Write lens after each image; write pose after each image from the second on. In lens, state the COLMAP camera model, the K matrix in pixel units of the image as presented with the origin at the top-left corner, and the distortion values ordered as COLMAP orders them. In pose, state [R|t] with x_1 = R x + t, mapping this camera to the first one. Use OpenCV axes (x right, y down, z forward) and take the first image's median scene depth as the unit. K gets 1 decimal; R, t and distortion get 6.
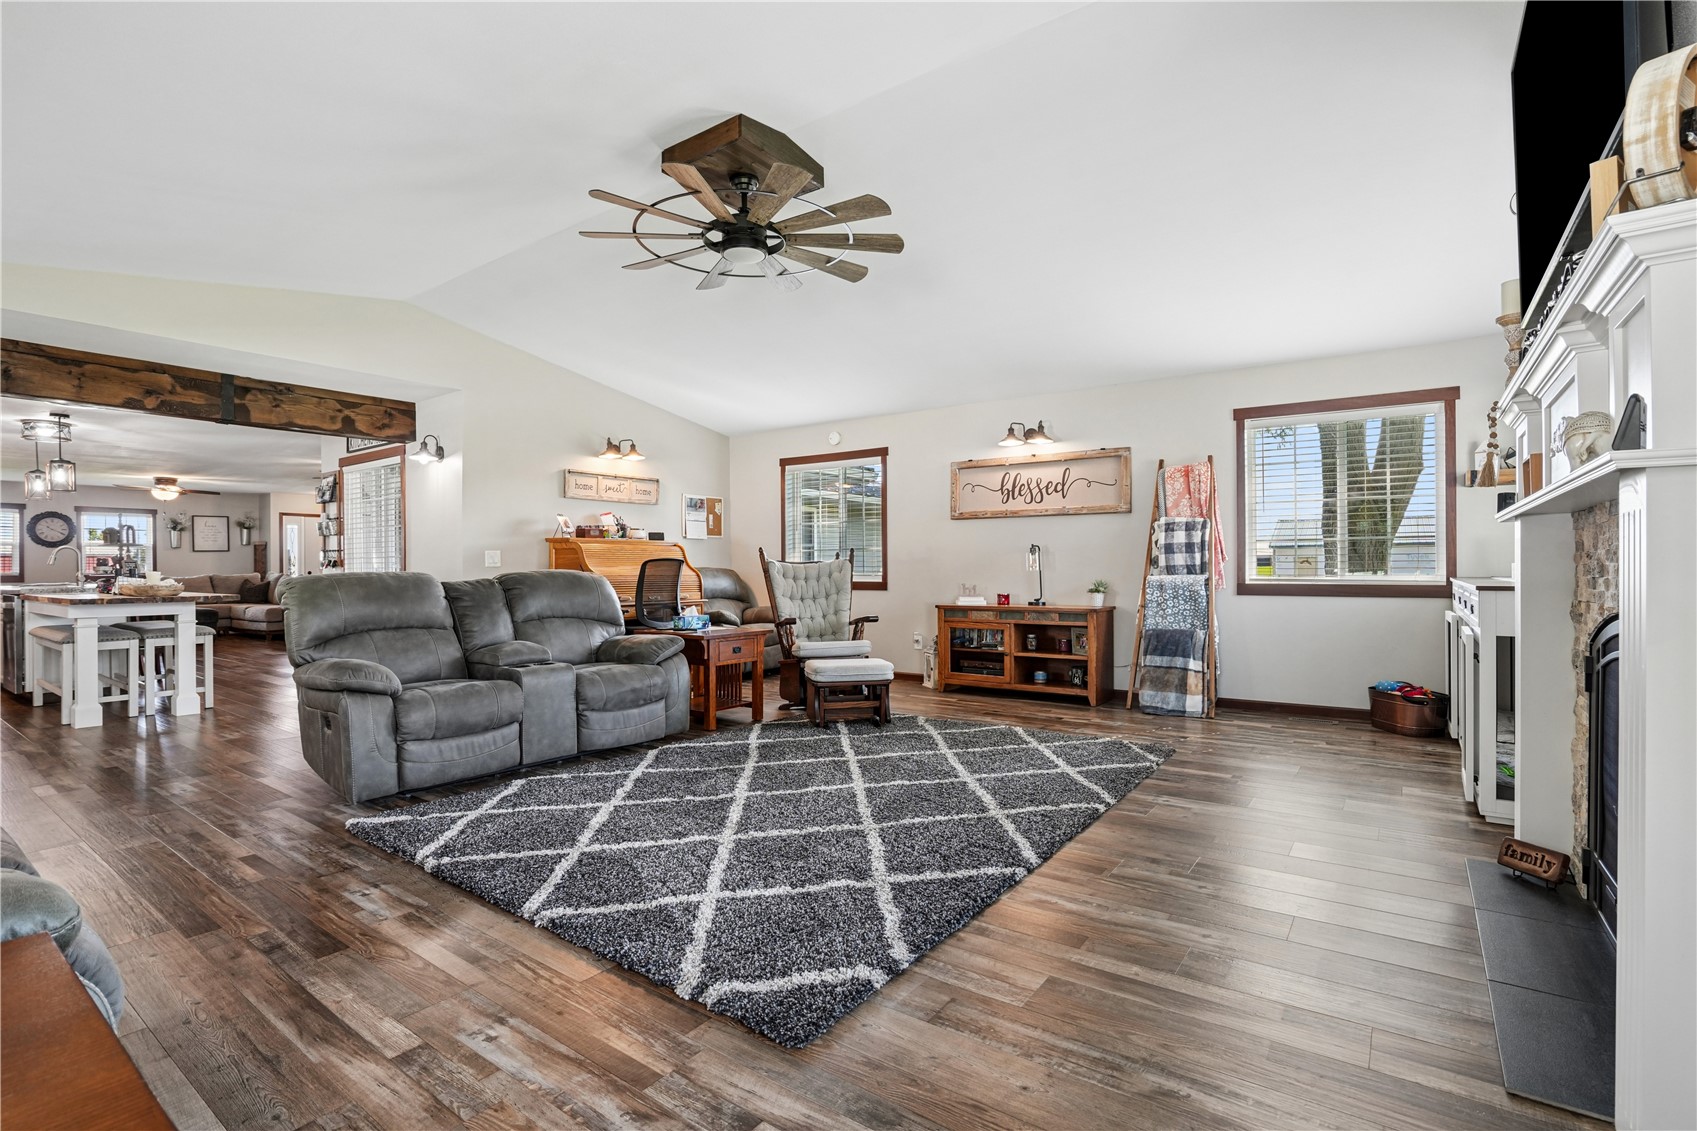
lens RADIAL K [[790.9, 0, 835.9], [0, 790.9, 561.7], [0, 0, 1]] dist [-0.041461, 0.000507]
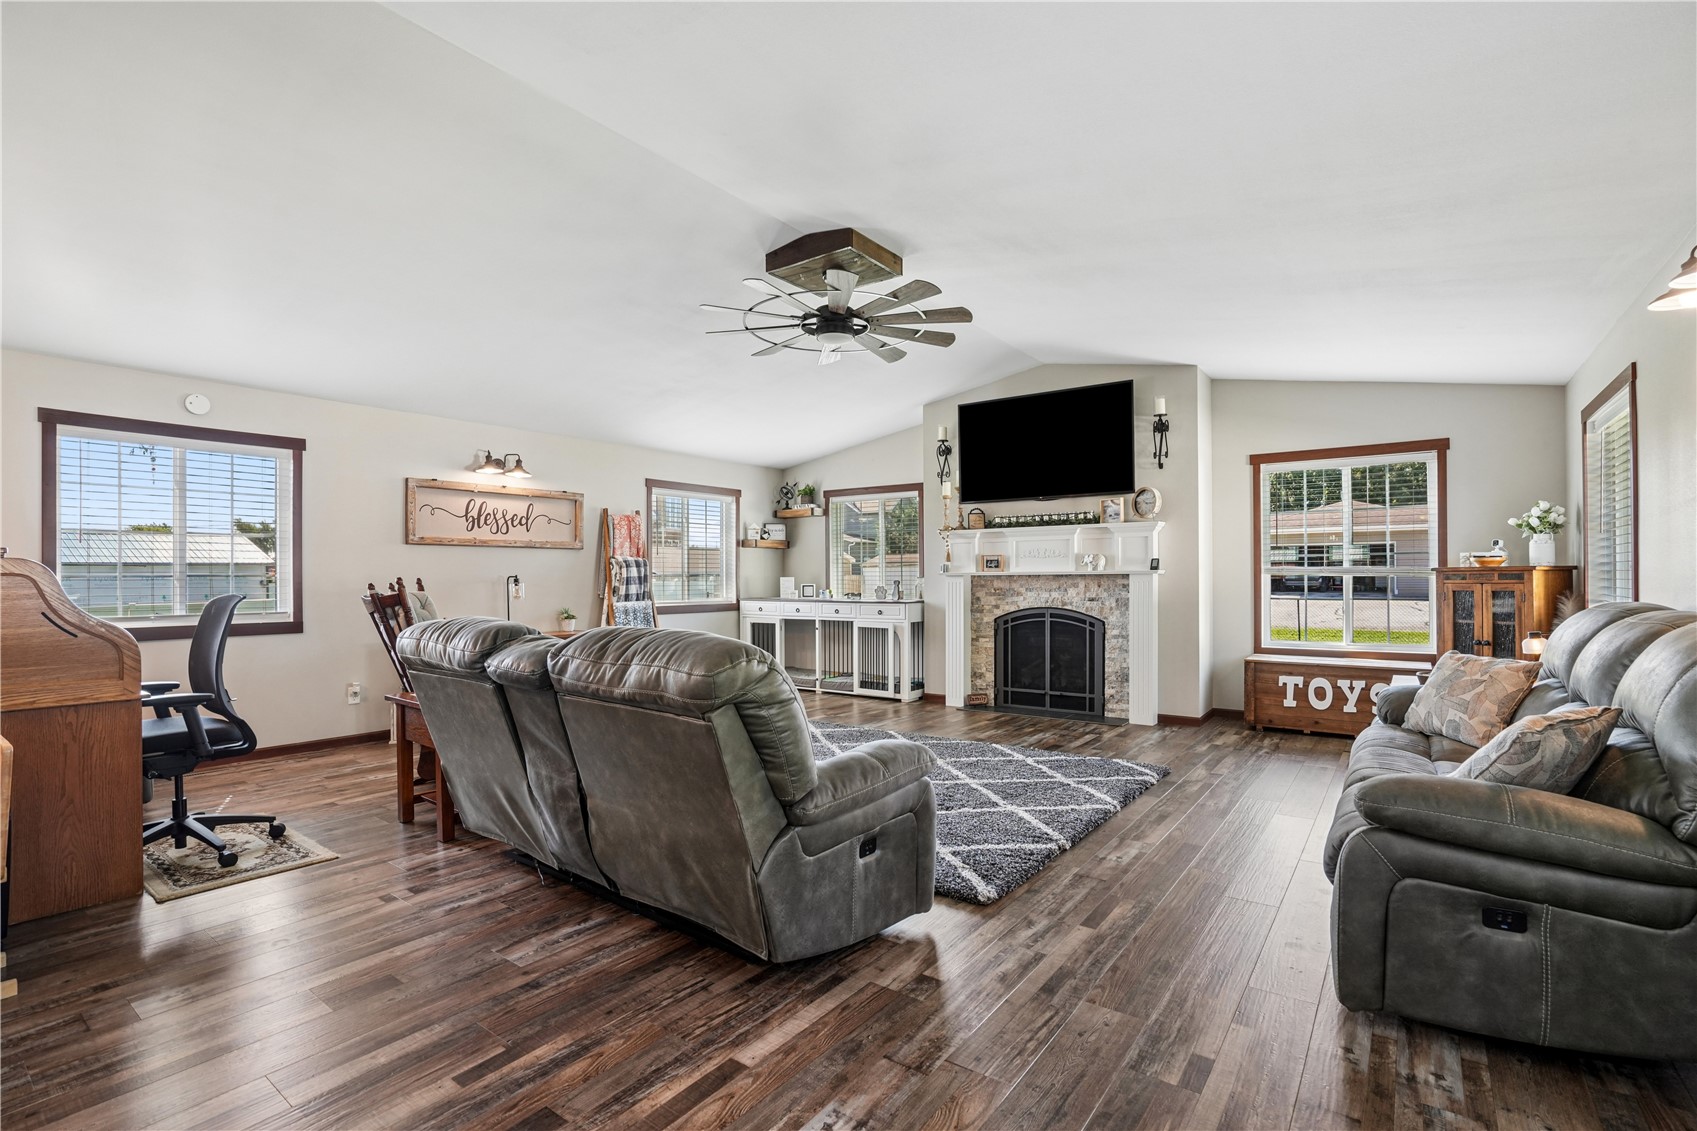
lens RADIAL K [[790.9, 0, 839.3], [0, 790.9, 572.8], [0, 0, 1]] dist [-0.041461, 0.000507]
pose [[0.008513, 0.008398, 0.999928, -0.799893], [-0.003423, 0.999959, -0.008369, -0.018694], [-0.999958, -0.003351, 0.008542, 0.599363]]
